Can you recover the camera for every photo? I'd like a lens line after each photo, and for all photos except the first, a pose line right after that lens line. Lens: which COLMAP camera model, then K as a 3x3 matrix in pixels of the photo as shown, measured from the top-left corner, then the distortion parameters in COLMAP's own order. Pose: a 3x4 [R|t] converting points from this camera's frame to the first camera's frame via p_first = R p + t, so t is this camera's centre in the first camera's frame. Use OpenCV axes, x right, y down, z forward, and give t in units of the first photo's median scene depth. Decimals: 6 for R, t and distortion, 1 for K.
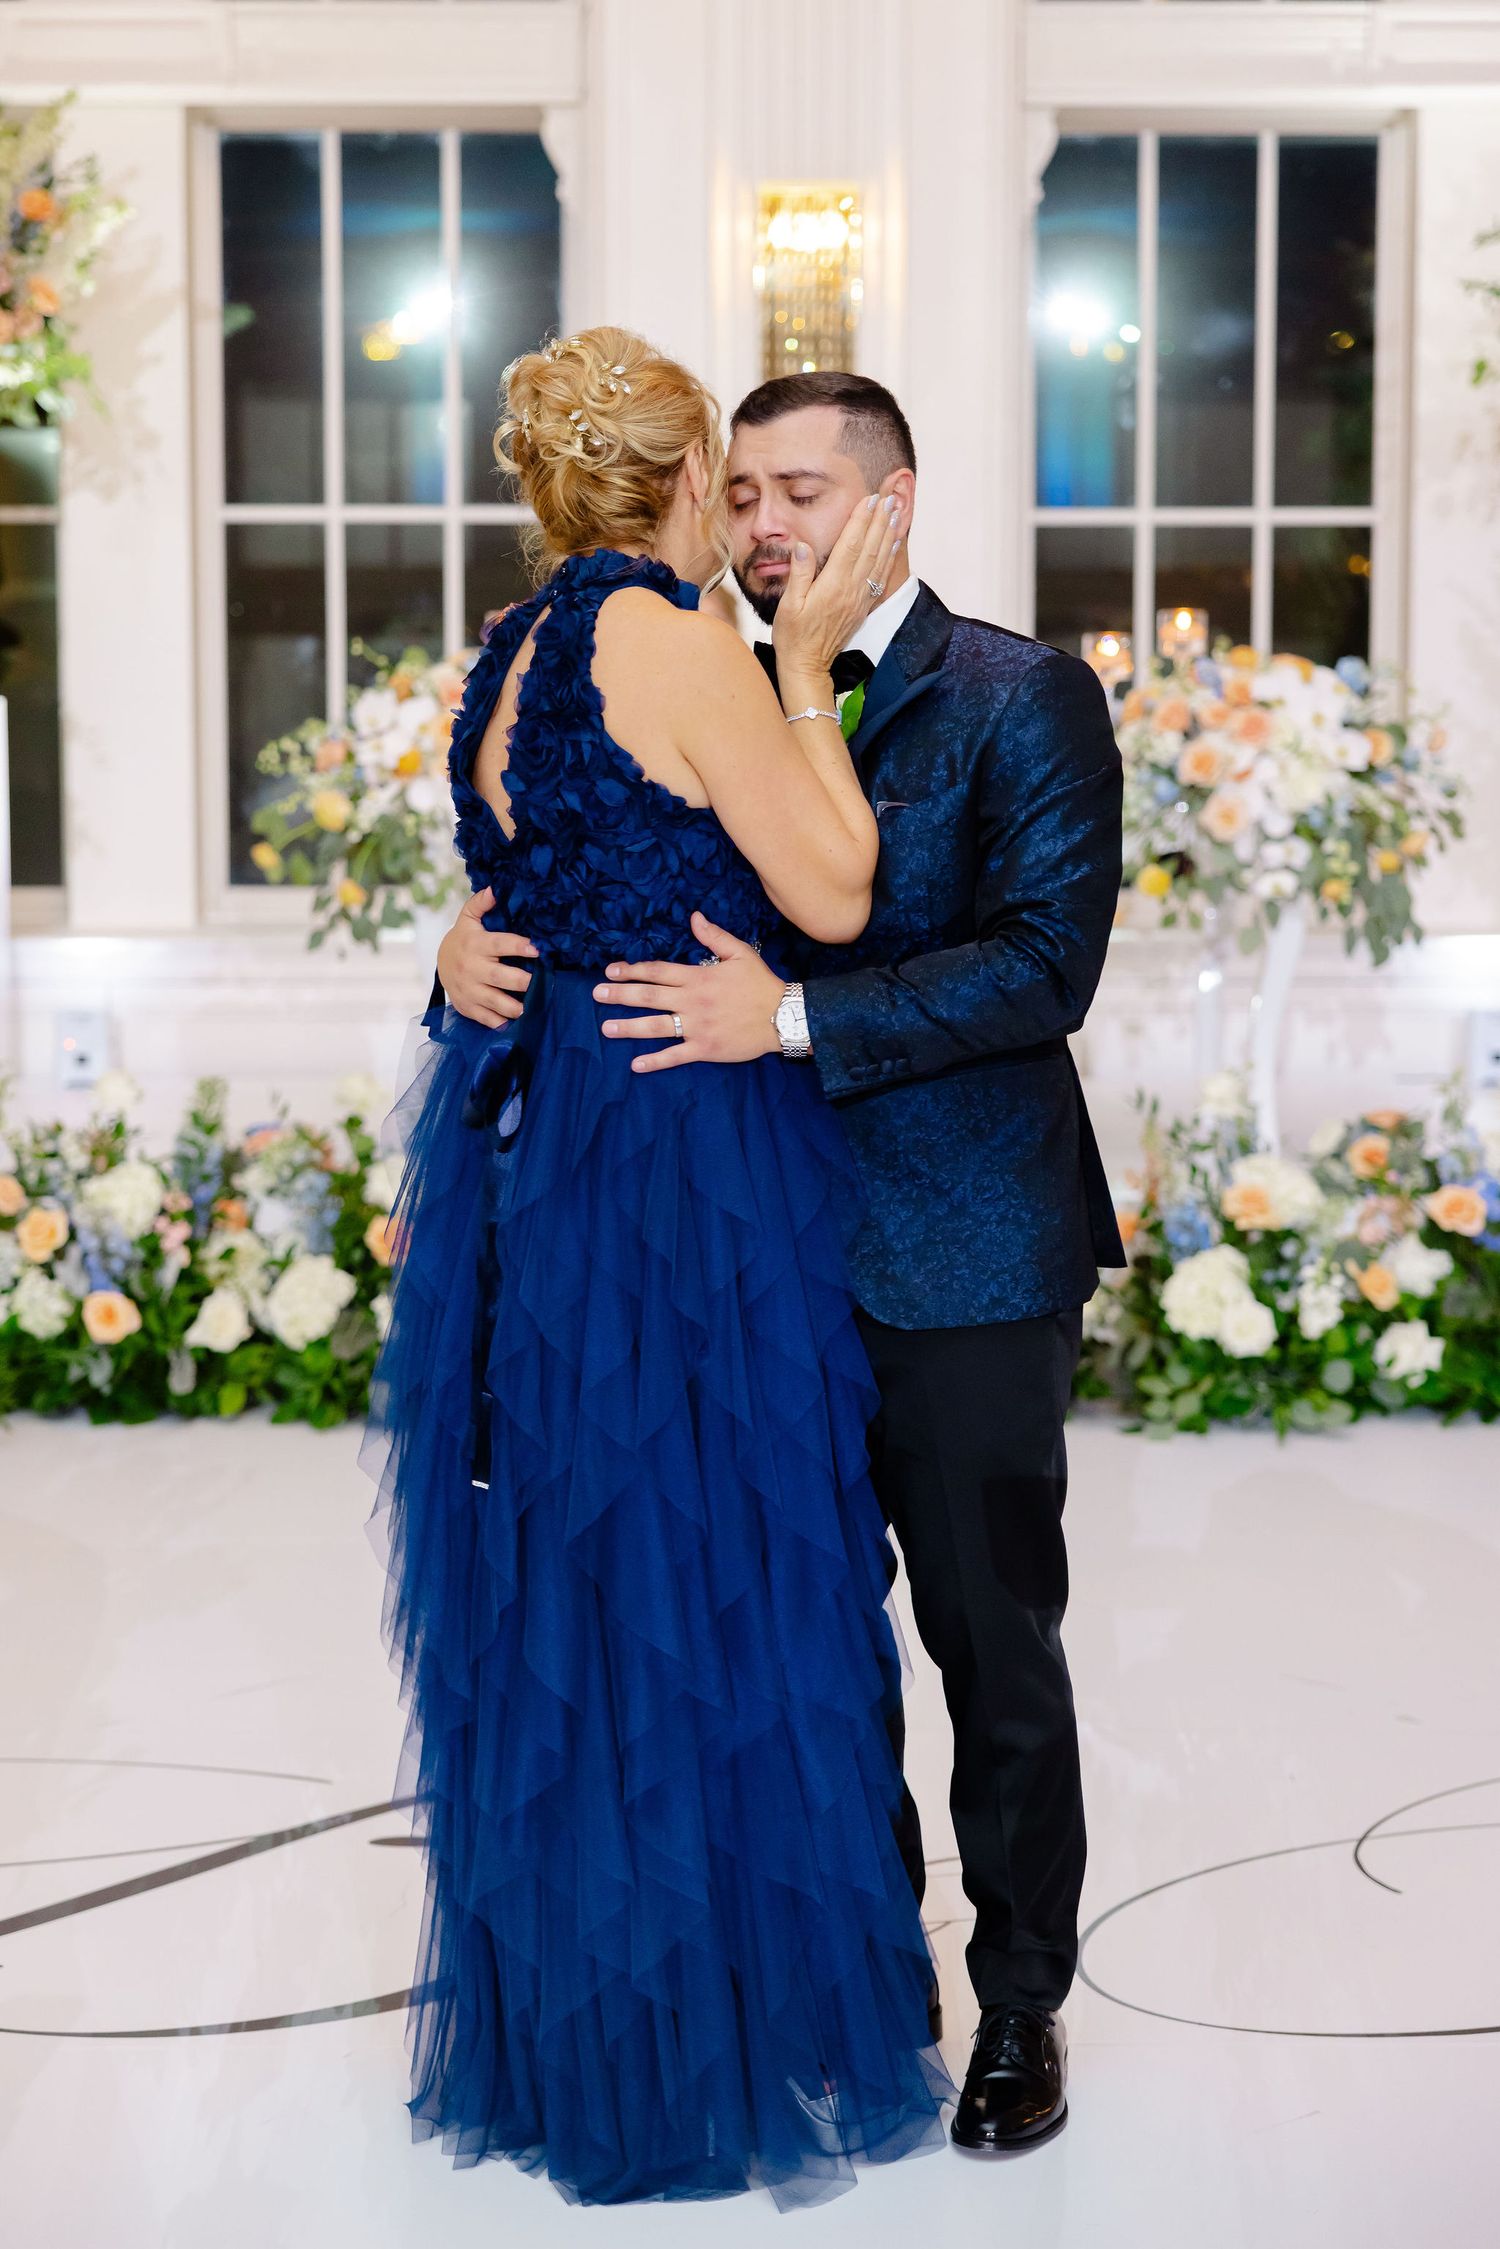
lens RADIAL K [[3988.7, 0, 707.9], [0, 3988.7, 1118.0], [0, 0, 1]] dist [0.041741, 0.000000]
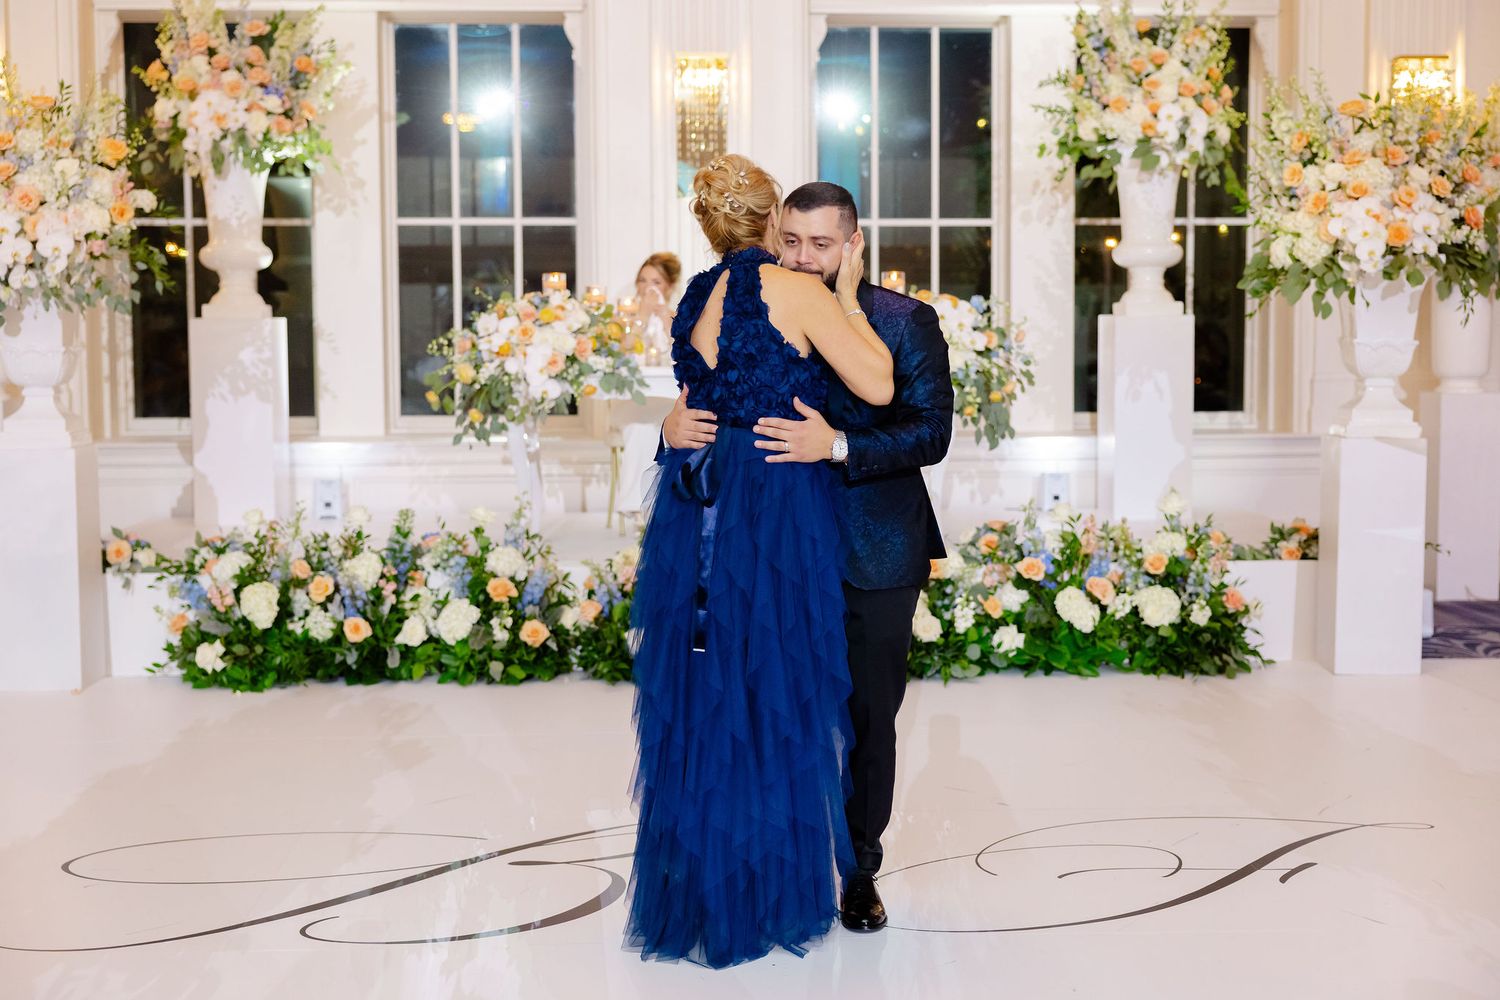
lens RADIAL K [[2229.9, 0, 764.7], [0, 2229.9, 509.7], [0, 0, 1]] dist [0.035755, 0.000000]
pose [[0.998362, -0.008524, 0.056571, -0.009565], [0.009554, 0.999793, -0.017965, 0.011643], [-0.056407, 0.018476, 0.998237, -0.110441]]
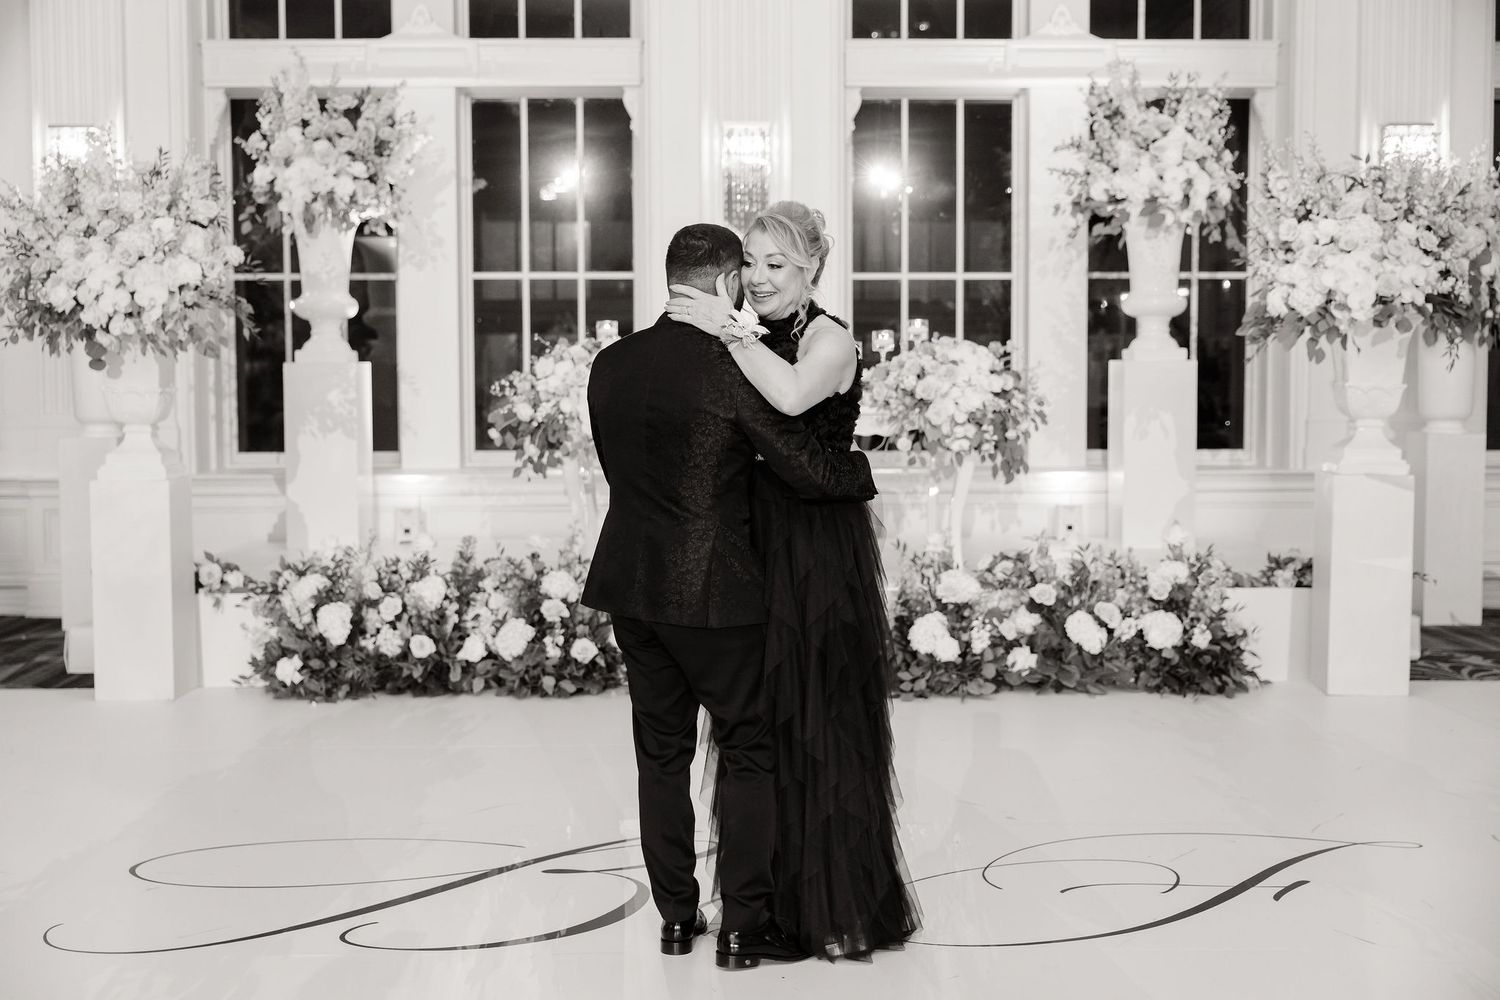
lens RADIAL K [[1961.3, 0, 734.6], [0, 1961.3, 507.3], [0, 0, 1]] dist [0.015987, 0.000000]
pose [[0.999910, -0.003382, 0.012968, 0.005725], [0.003792, 0.999489, -0.031754, 0.008515], [-0.012854, 0.031801, 0.999412, -0.062807]]
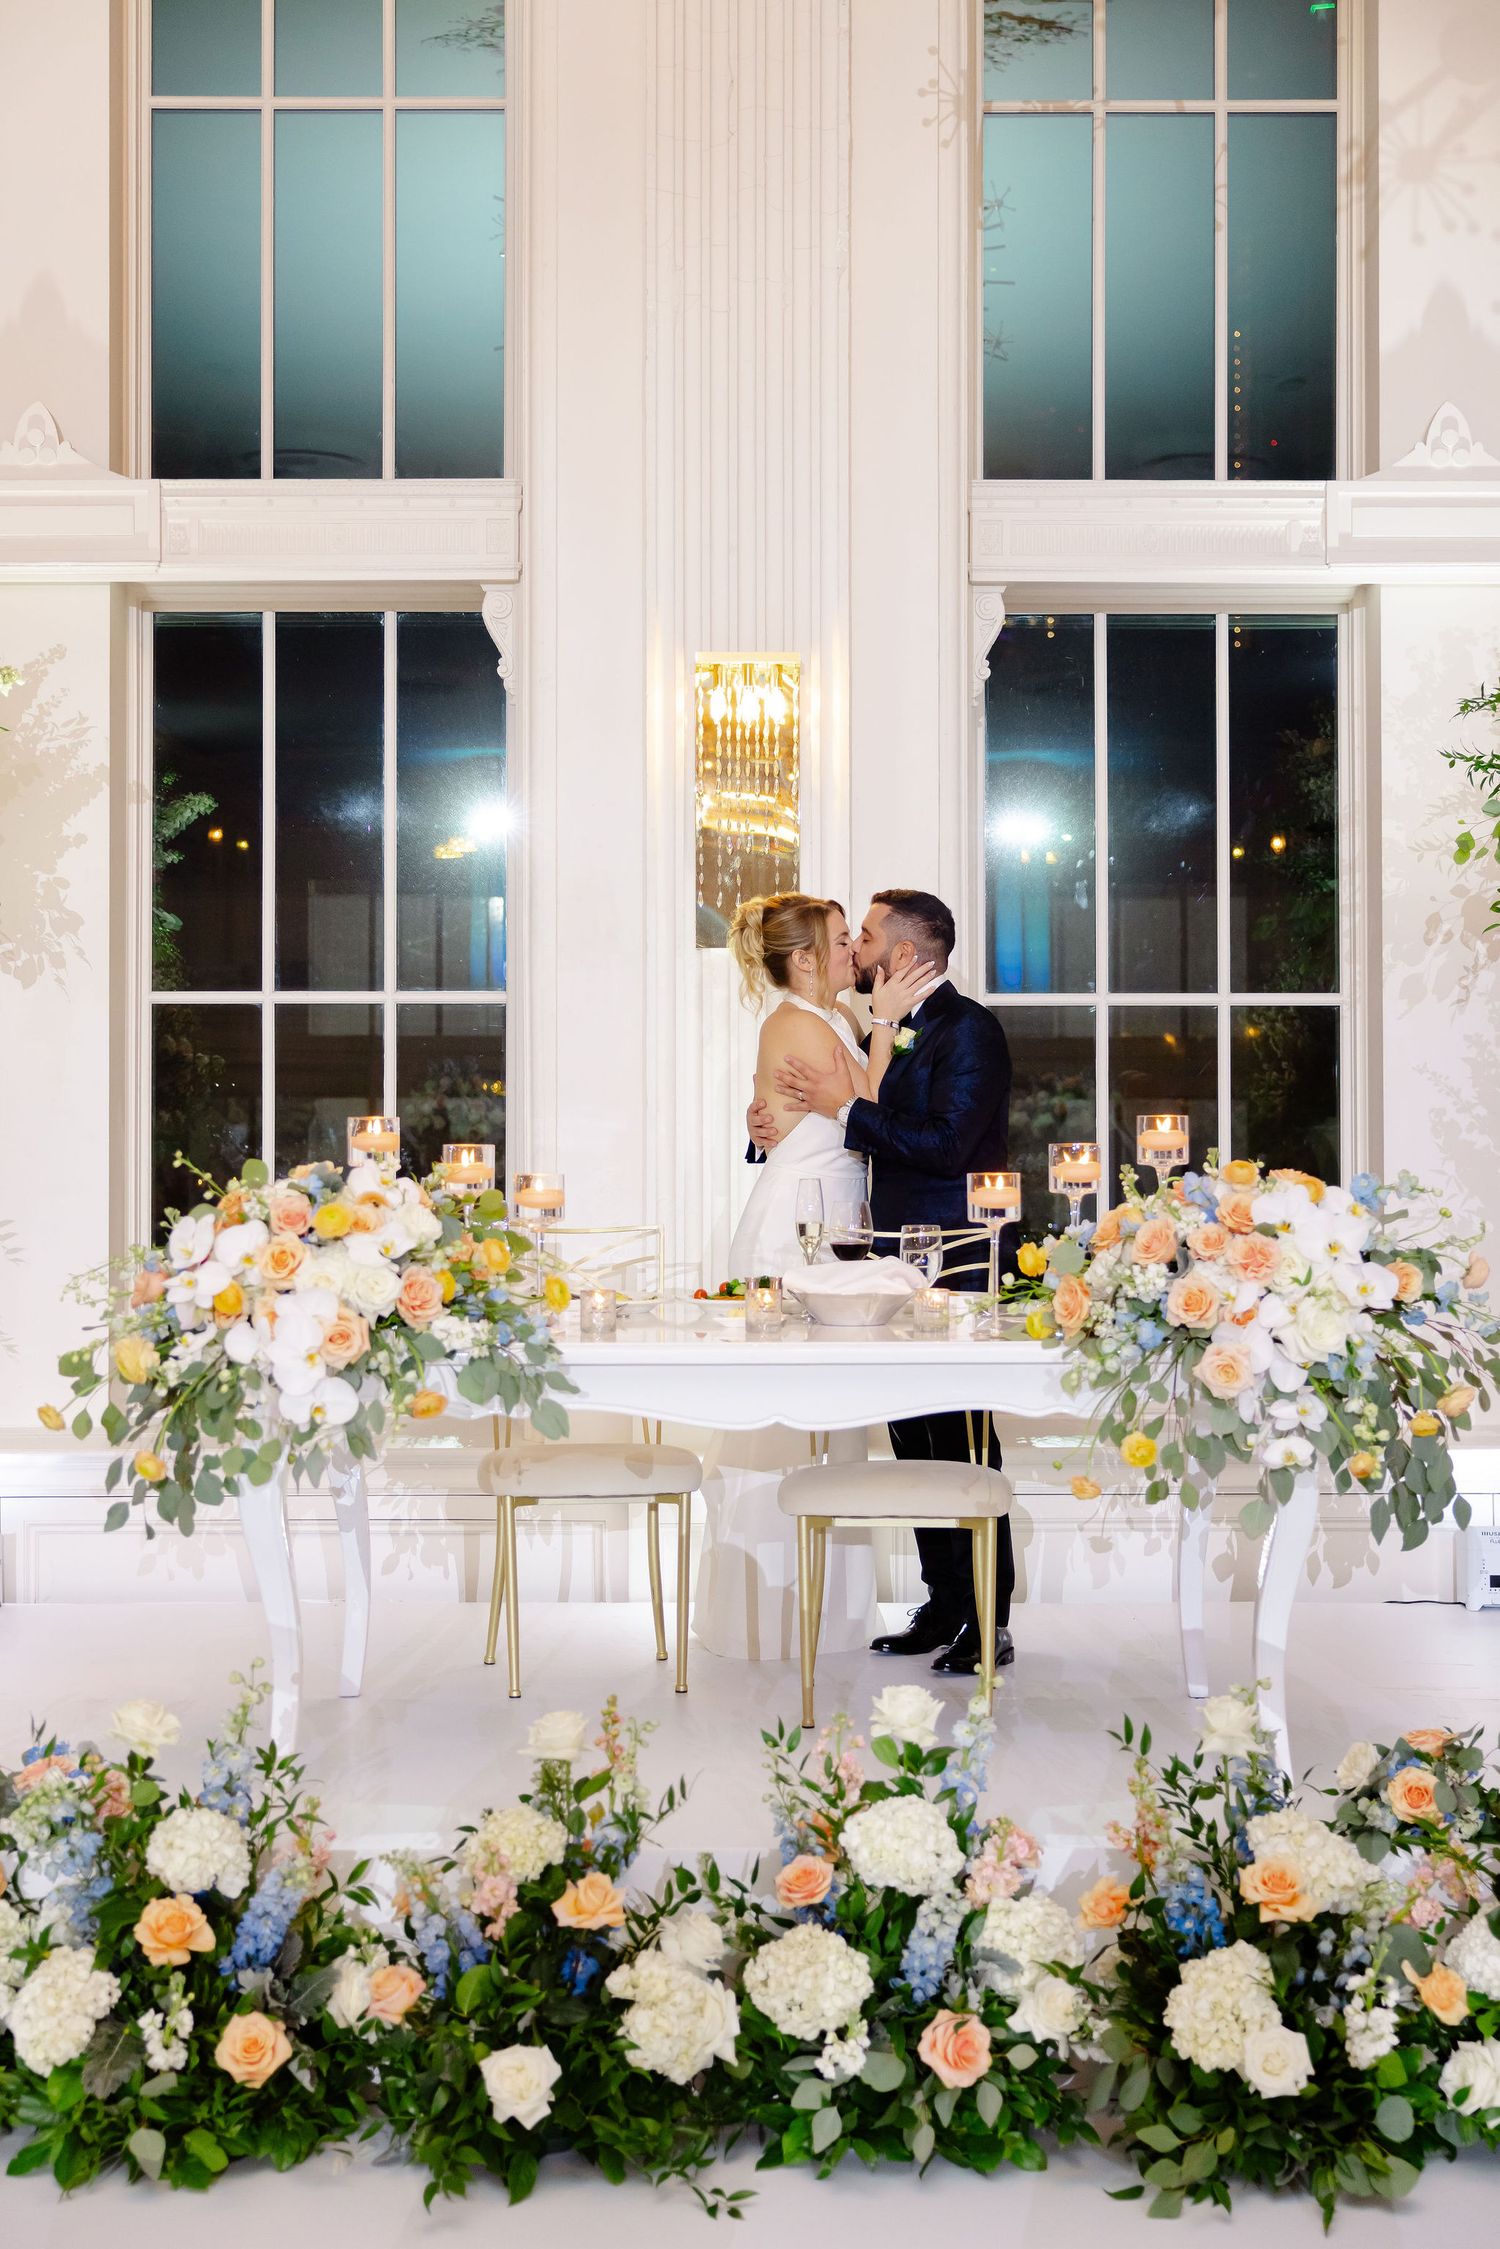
lens RADIAL K [[2940.6, 0, 747.8], [0, 2940.6, 1105.9], [0, 0, 1]] dist [0.015987, 0.000000]
pose [[0.999999, -0.000666, -0.001398, 0.033042], [0.000509, 0.994003, -0.109350, -0.063517], [0.001463, 0.109349, 0.994002, 0.397372]]
